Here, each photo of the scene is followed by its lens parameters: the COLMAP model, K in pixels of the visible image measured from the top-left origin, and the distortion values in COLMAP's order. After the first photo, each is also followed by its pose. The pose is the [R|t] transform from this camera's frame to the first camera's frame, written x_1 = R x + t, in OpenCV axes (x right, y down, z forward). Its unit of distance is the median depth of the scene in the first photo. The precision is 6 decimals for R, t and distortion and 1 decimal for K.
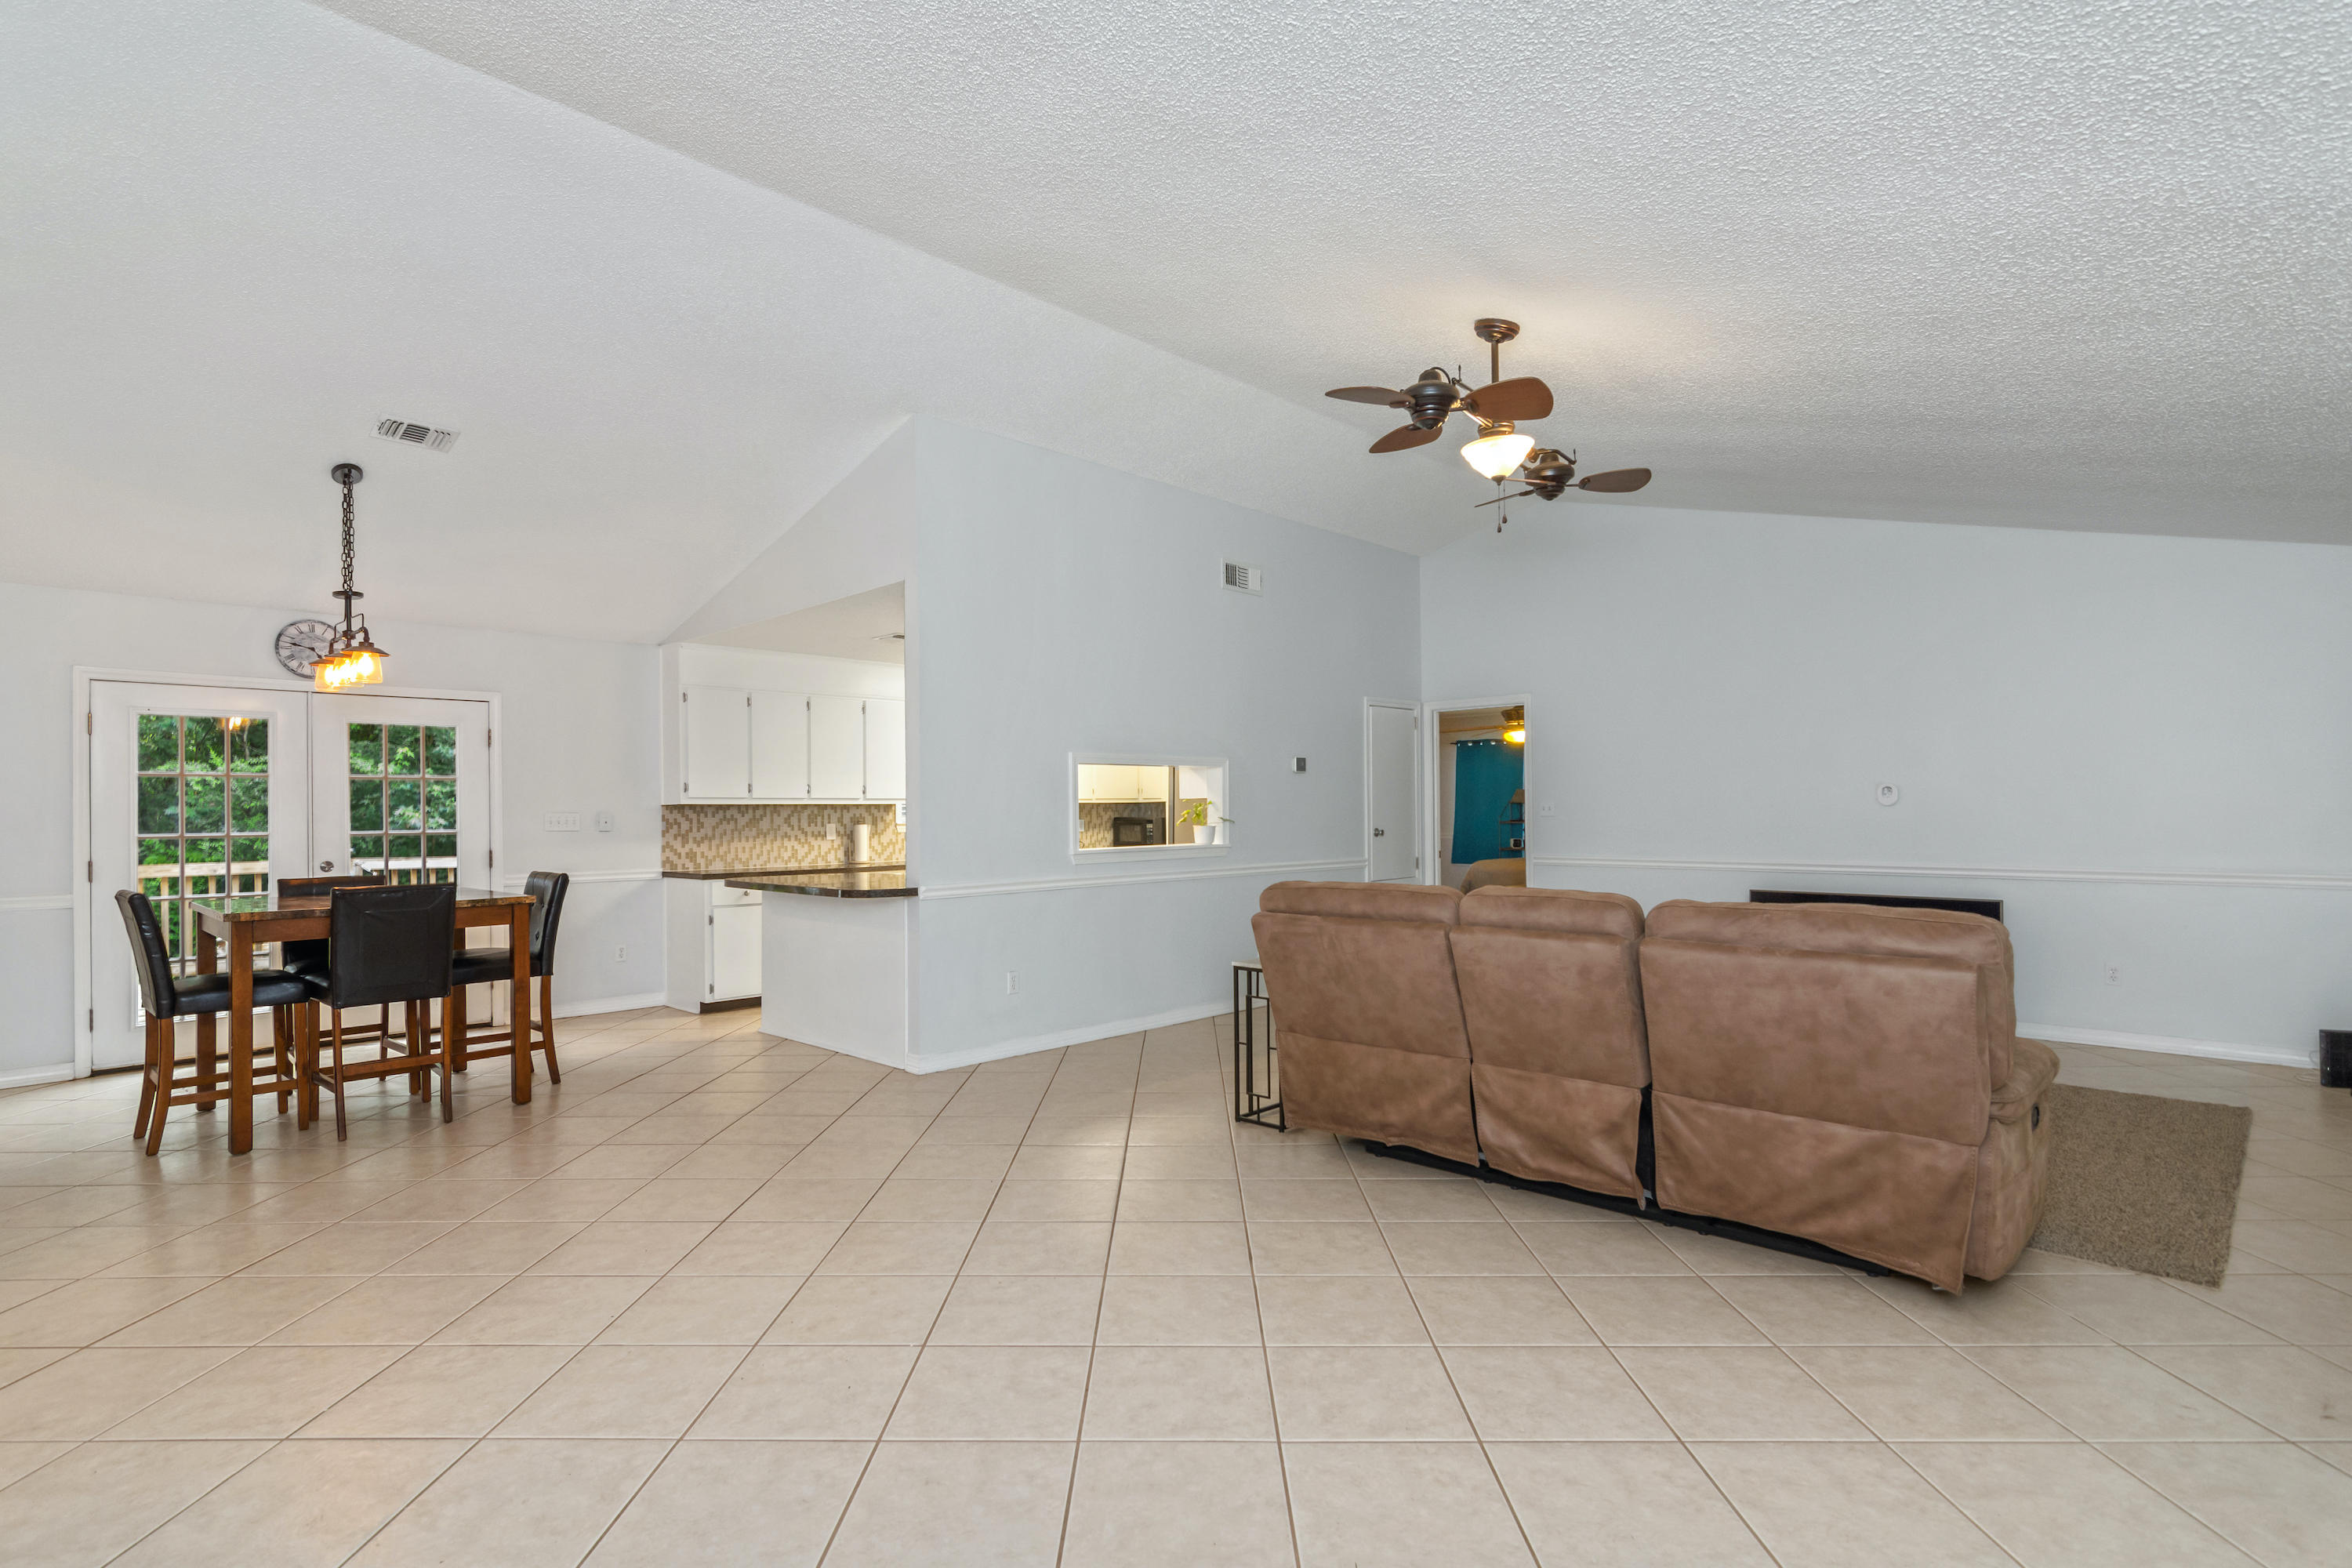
lens RADIAL K [[1152.4, 0, 1173.0], [0, 1152.4, 805.9], [0, 0, 1]] dist [0.001400, 0.001688]
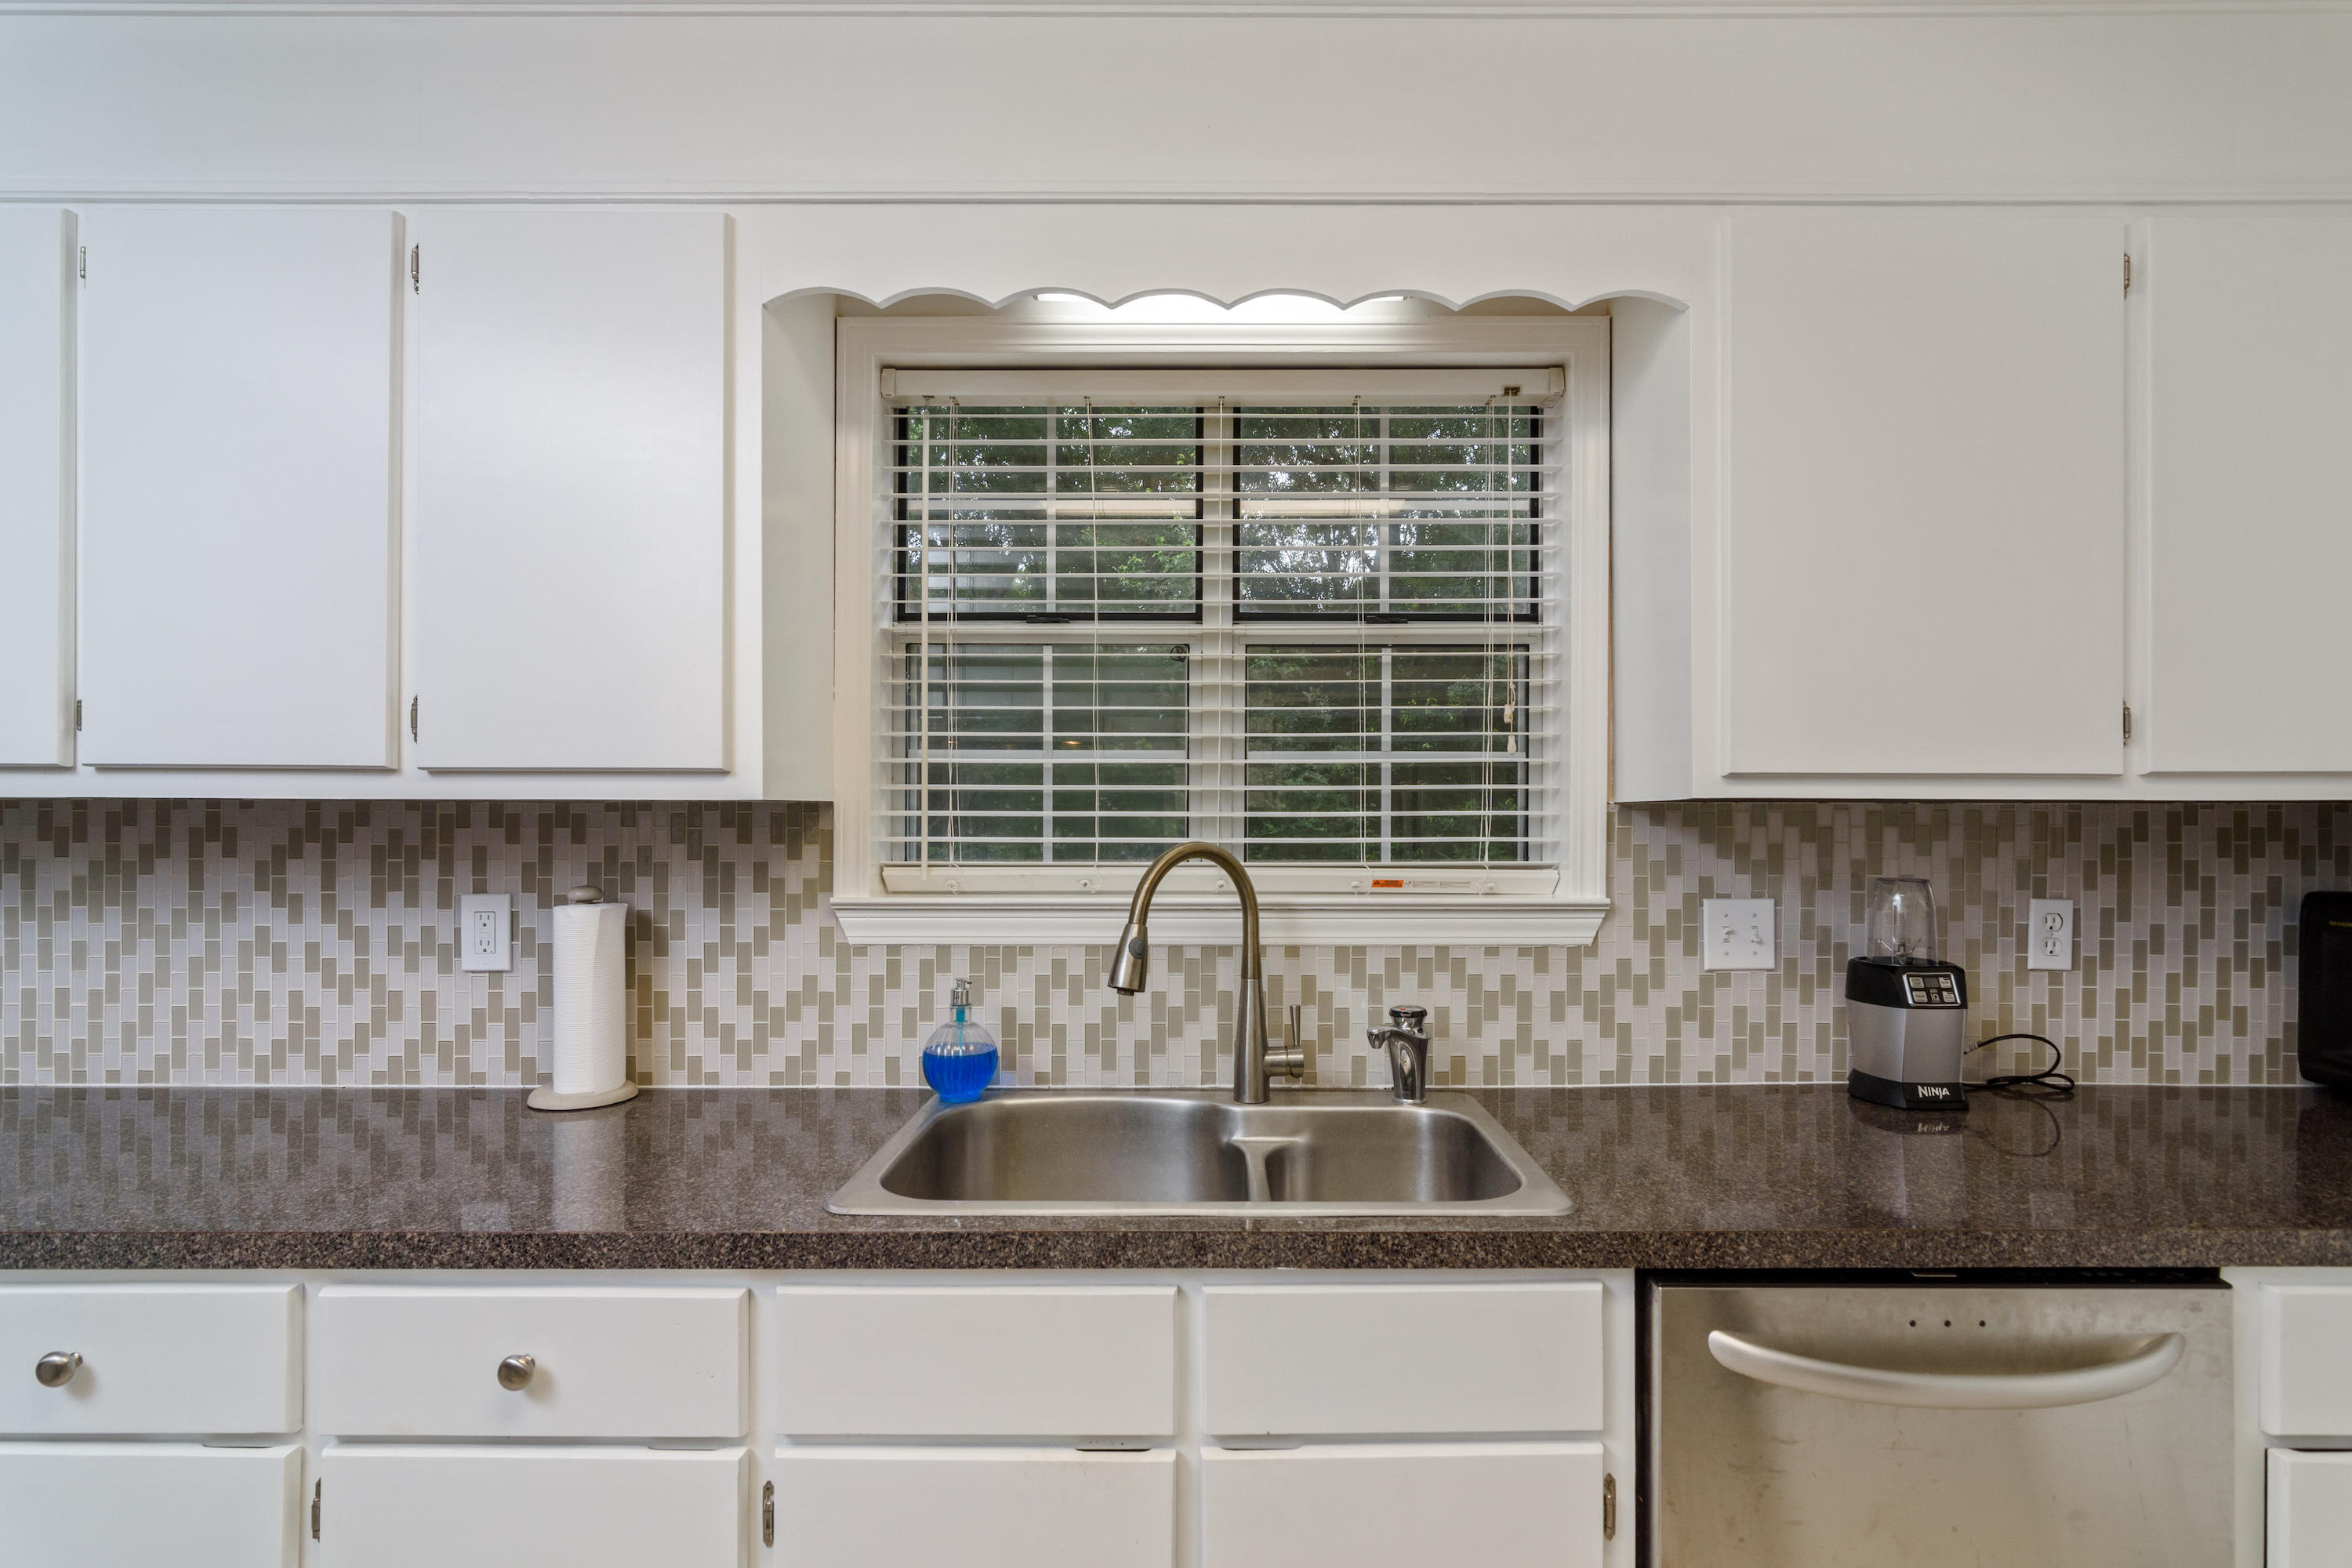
lens RADIAL K [[1152.1, 0, 1165.9], [0, 1152.1, 827.4], [0, 0, 1]] dist [-0.006441, 0.005550]
pose [[0.700855, 0.013312, -0.713179, -0.066779], [-0.006903, 0.999906, 0.011881, -0.000145], [0.713270, -0.003404, 0.700881, 1.045886]]
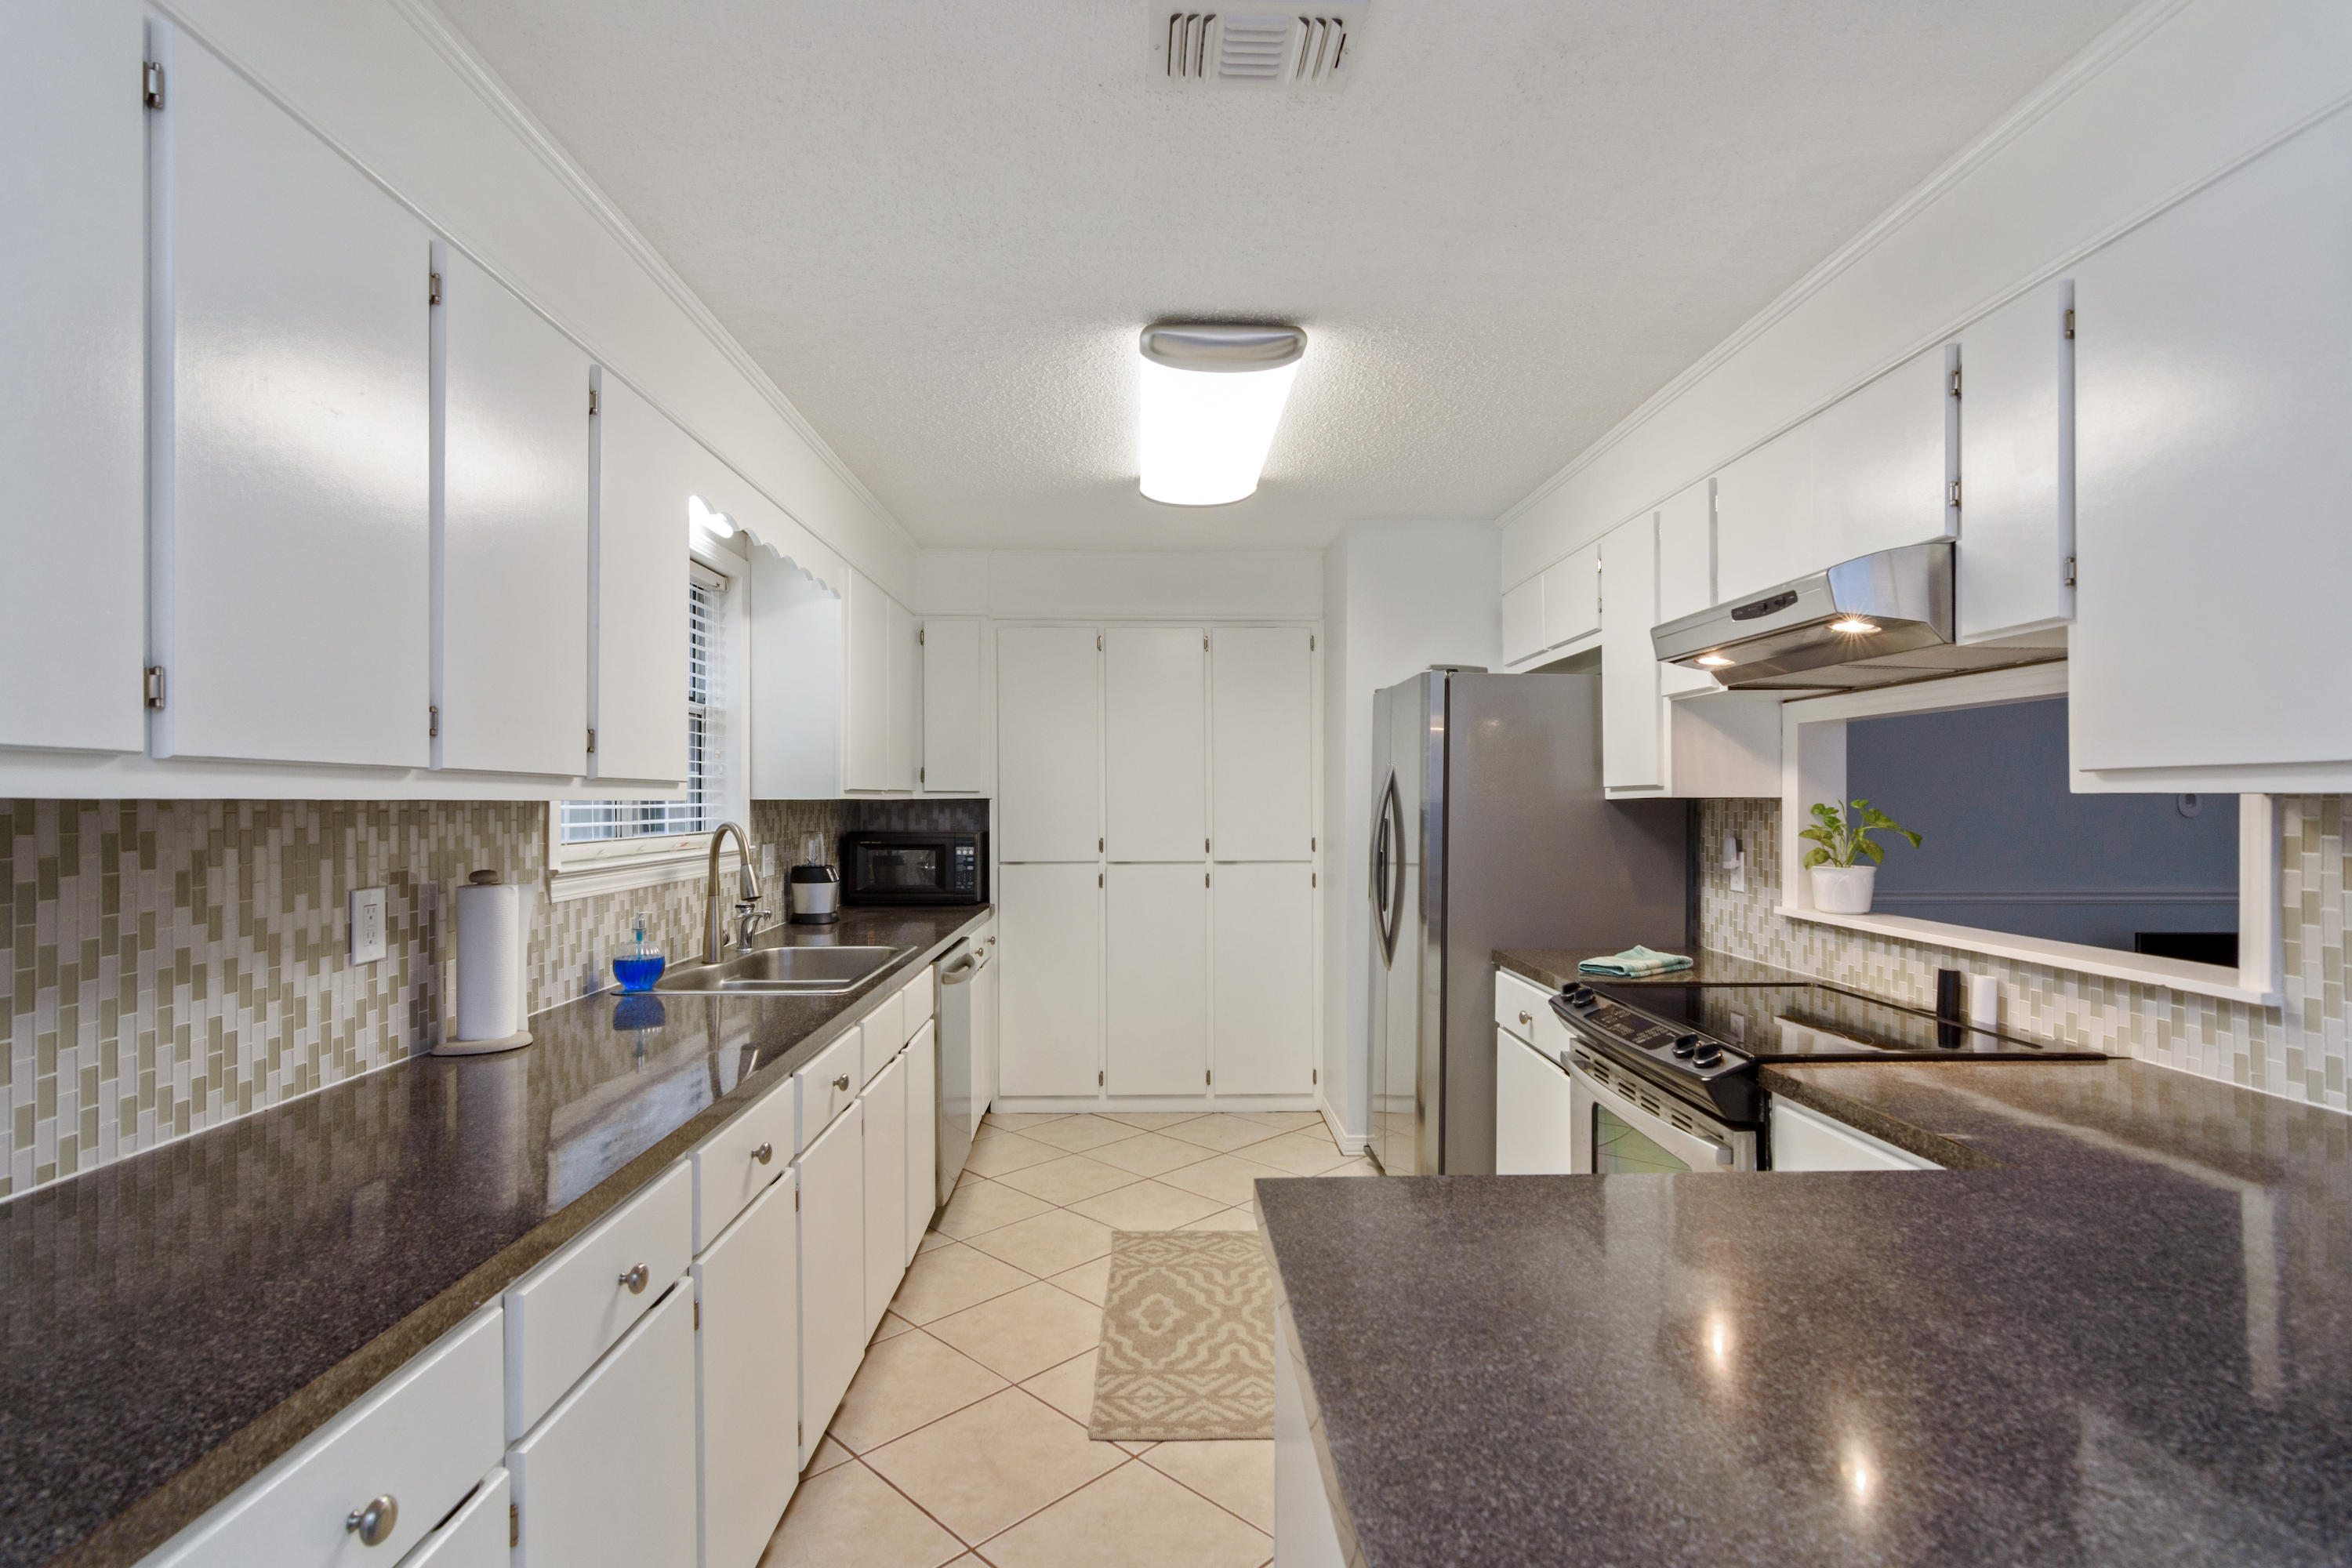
lens RADIAL K [[1134.8, 0, 1173.0], [0, 1134.8, 790.1], [0, 0, 1]] dist [0.001064, 0.001517]
pose [[0.692121, 0.014434, 0.721637, -0.385863], [-0.006343, 0.999883, -0.013916, -0.001484], [-0.721754, 0.005054, 0.692132, 0.820790]]
